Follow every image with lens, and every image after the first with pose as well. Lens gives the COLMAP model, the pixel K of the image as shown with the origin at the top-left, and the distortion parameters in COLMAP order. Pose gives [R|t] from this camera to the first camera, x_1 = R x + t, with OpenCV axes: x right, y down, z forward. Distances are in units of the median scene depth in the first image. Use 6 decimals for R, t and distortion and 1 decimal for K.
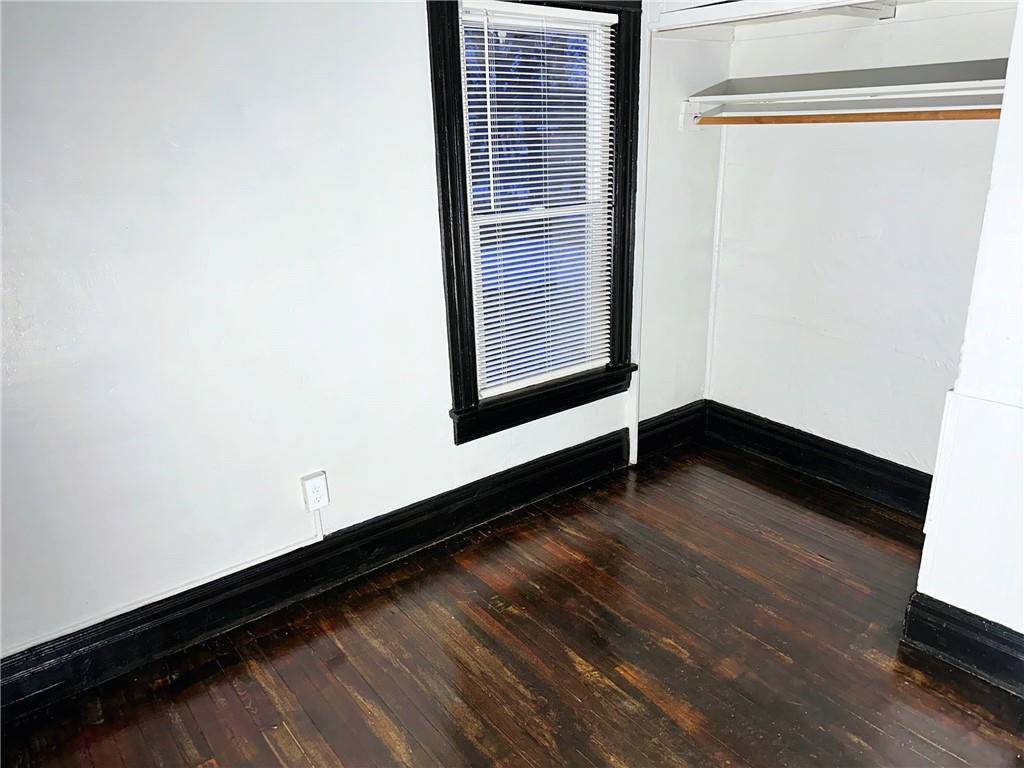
lens RADIAL K [[739.0, 0, 506.9], [0, 739.0, 385.9], [0, 0, 1]] dist [0.046636, -0.036625]
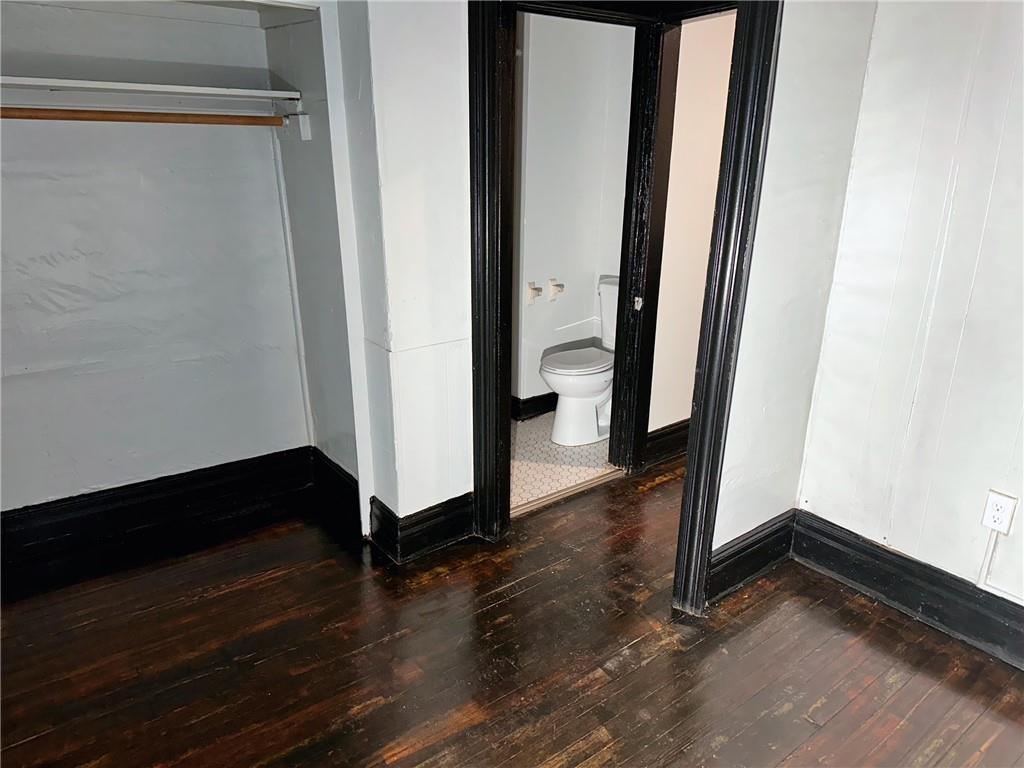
lens RADIAL K [[739.0, 0, 517.6], [0, 739.0, 387.7], [0, 0, 1]] dist [0.046636, -0.036625]
pose [[0.008366, -0.317073, 0.948364, -0.440043], [0.309882, 0.902531, 0.299016, -0.183223], [-0.950738, 0.291380, 0.105806, 0.533255]]
